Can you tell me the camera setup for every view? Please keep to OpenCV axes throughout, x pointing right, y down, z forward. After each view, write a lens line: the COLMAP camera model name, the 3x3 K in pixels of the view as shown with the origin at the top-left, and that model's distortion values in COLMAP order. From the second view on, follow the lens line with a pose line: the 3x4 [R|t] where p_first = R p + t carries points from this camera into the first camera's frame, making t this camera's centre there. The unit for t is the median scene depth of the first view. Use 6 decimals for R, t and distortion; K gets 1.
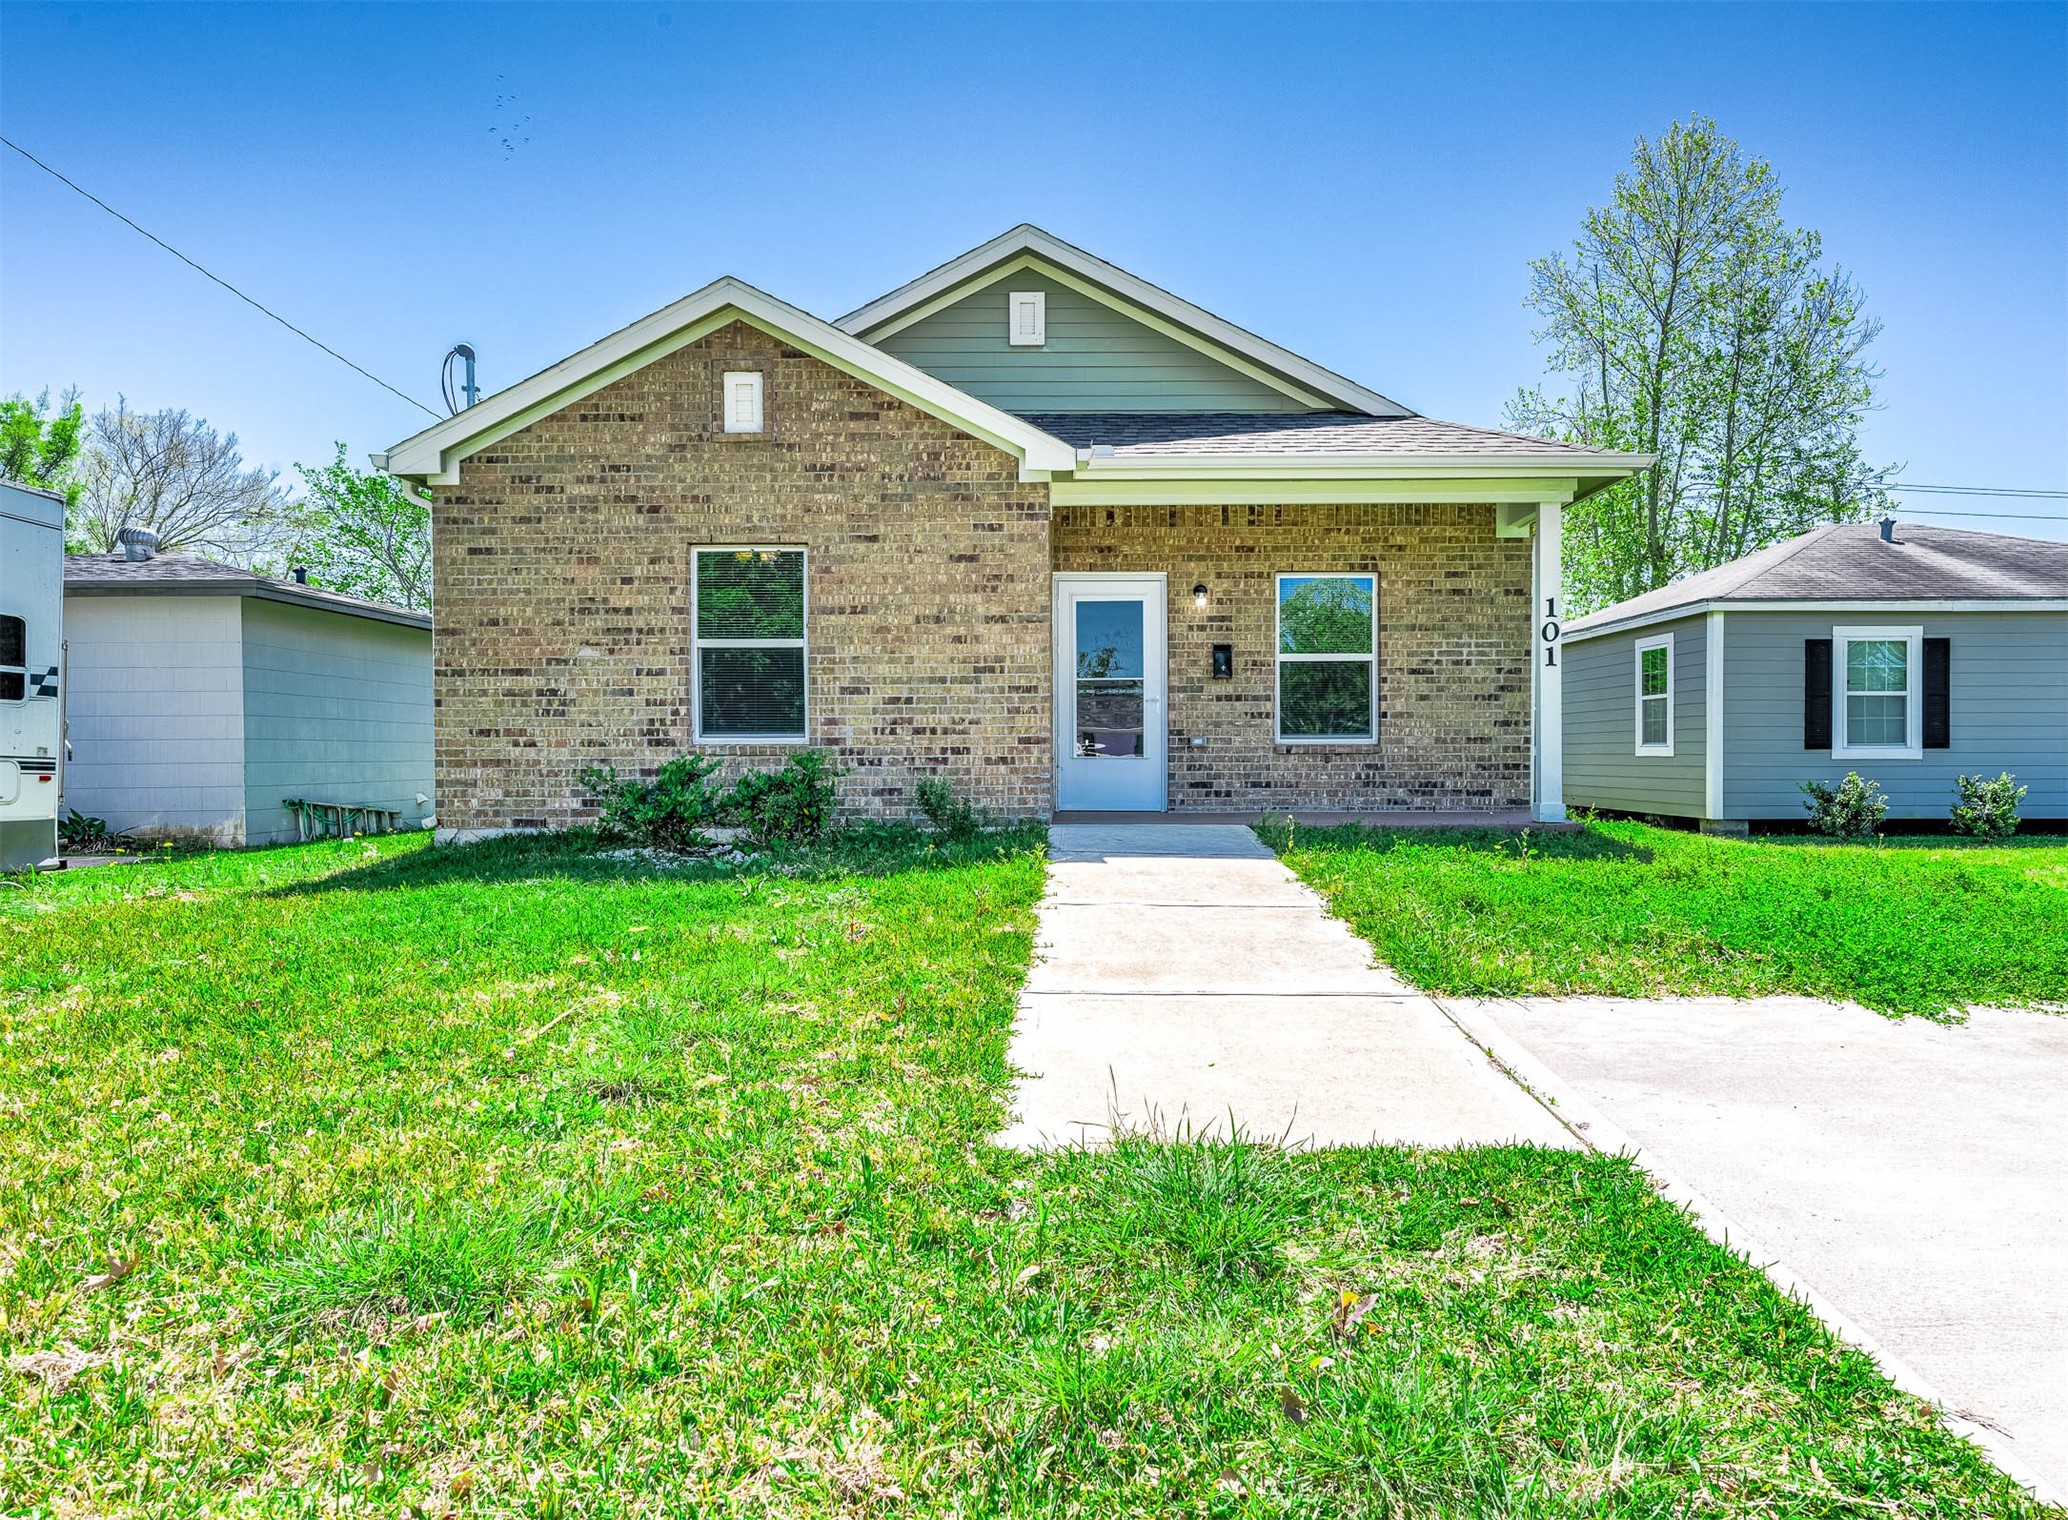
lens RADIAL K [[1356.2, 0, 1039.6], [0, 1356.2, 765.3], [0, 0, 1]] dist [0.008560, 0.003821]
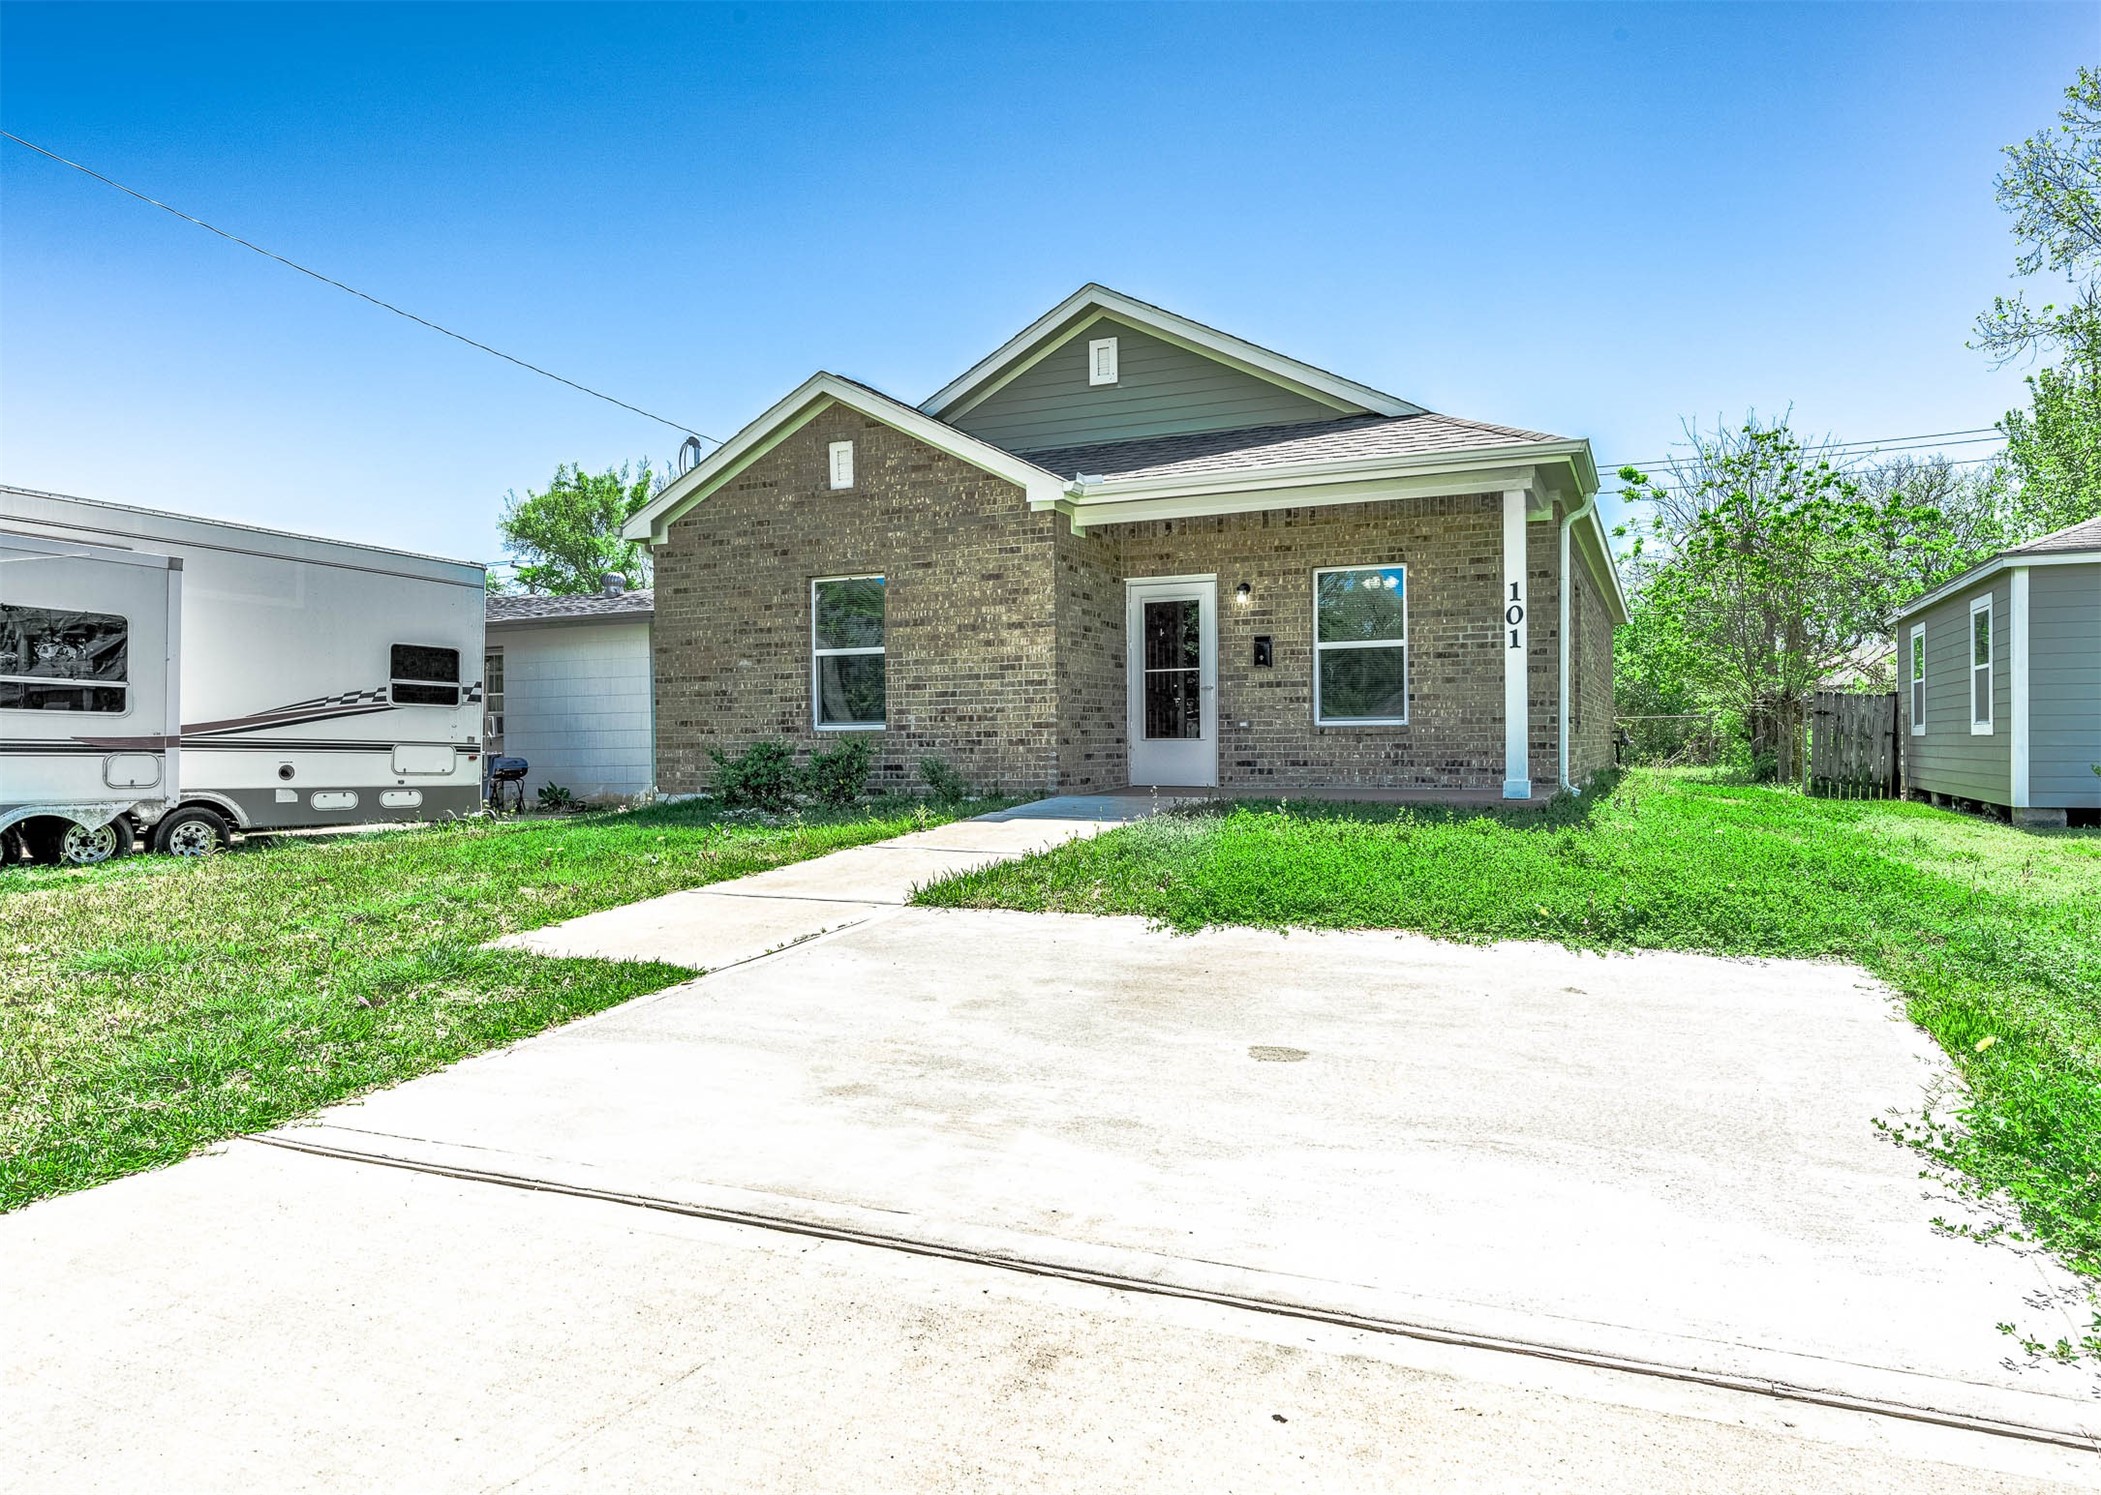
lens RADIAL K [[1427.2, 0, 1056.3], [0, 1427.2, 749.8], [0, 0, 1]] dist [0.007087, 0.007362]
pose [[0.904681, -0.002967, -0.426078, 0.502188], [0.002041, 0.999994, -0.002631, 0.006509], [0.426084, 0.001511, 0.904682, -0.129235]]
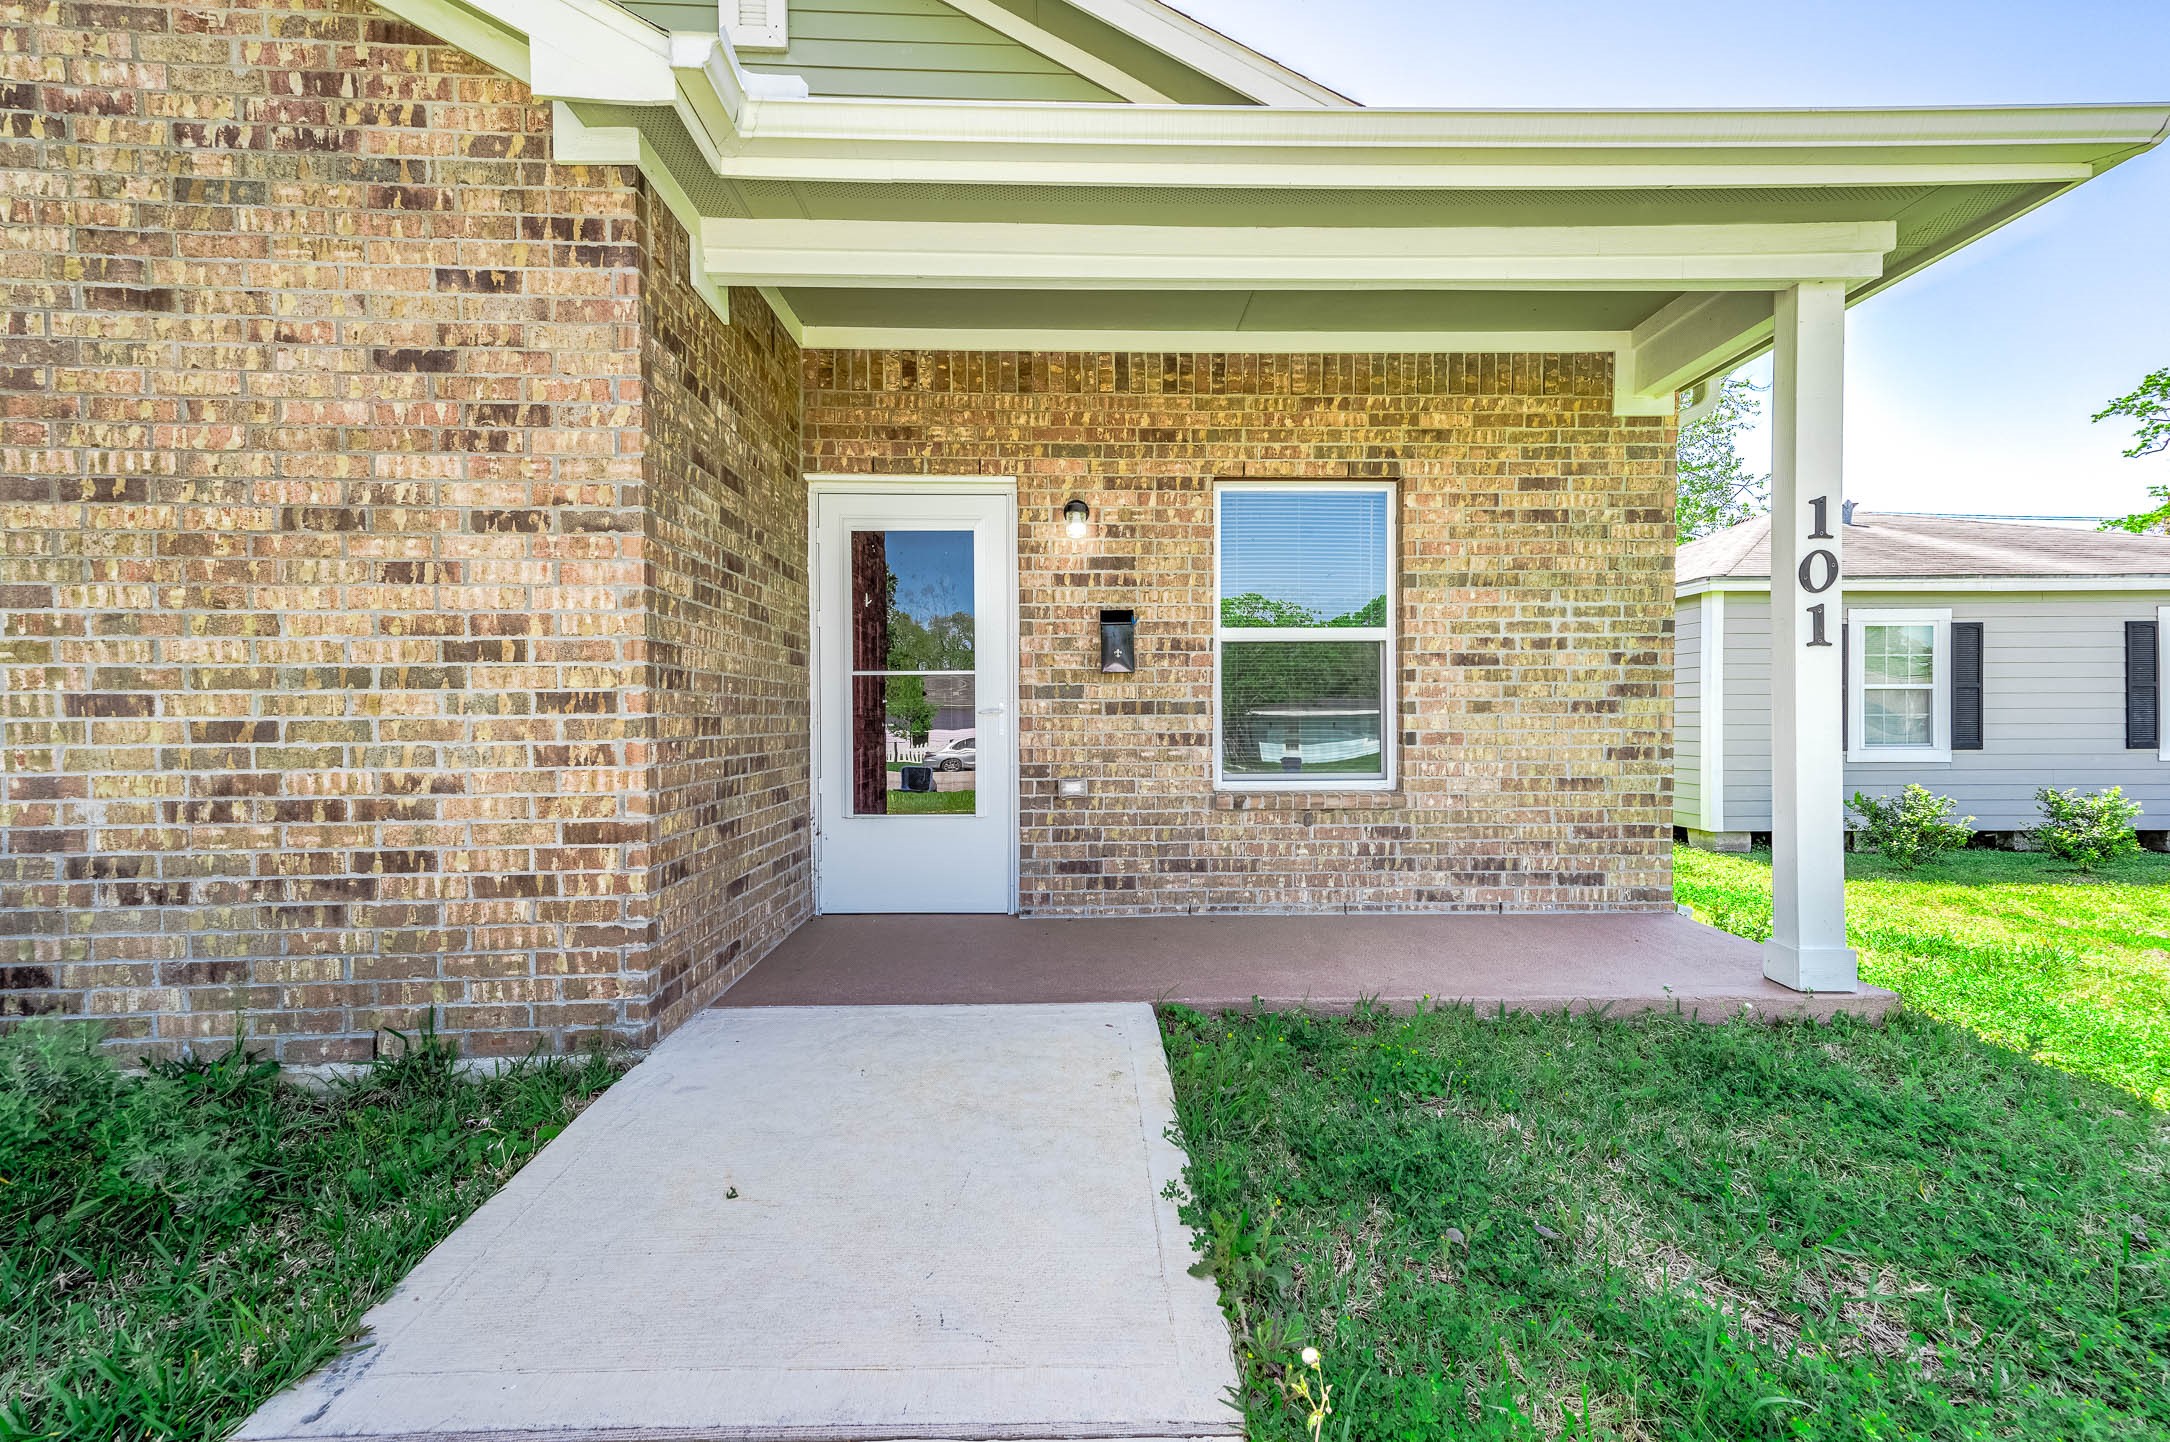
lens RADIAL K [[877.0, 0, 1090.7], [0, 877.0, 722.3], [0, 0, 1]] dist [0.023117, 0.000759]
pose [[0.999092, -0.002010, 0.042567, 0.114738], [0.002085, 0.999996, -0.001716, -0.045572], [-0.042564, 0.001803, 0.999092, 0.682385]]
